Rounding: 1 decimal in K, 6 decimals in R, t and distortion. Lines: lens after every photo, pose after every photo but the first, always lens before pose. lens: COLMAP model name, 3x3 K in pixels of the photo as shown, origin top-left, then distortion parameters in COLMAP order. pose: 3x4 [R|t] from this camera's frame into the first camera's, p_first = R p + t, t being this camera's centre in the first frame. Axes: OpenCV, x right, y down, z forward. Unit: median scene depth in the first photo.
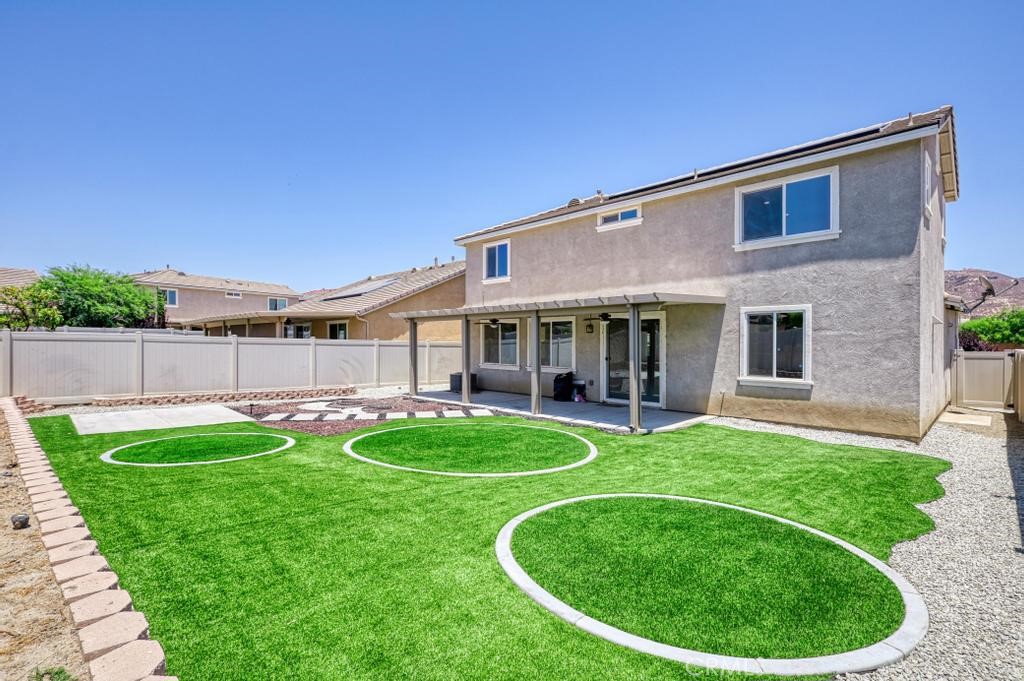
lens RADIAL K [[462.3, 0, 510.8], [0, 462.3, 352.6], [0, 0, 1]] dist [0.000833, 0.000054]
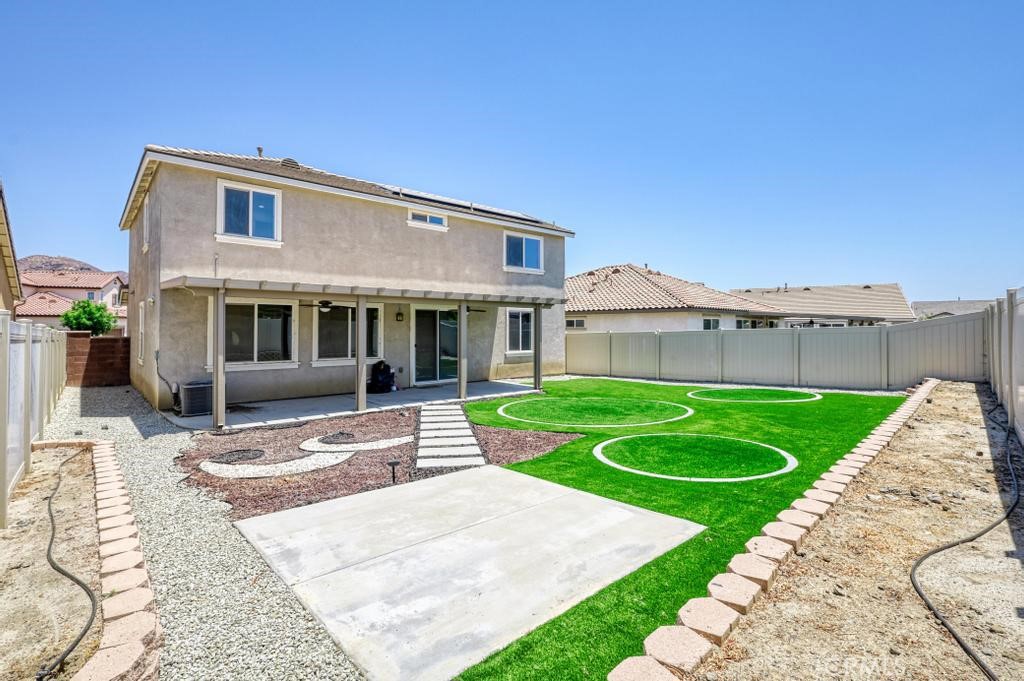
lens RADIAL K [[471.5, 0, 510.2], [0, 471.5, 323.2], [0, 0, 1]] dist [-0.000847, -0.000063]
pose [[0.070892, 0.010074, 0.997433, -0.888179], [0.025948, 0.999592, -0.011940, -0.019845], [-0.997146, 0.026728, 0.070602, 0.717738]]
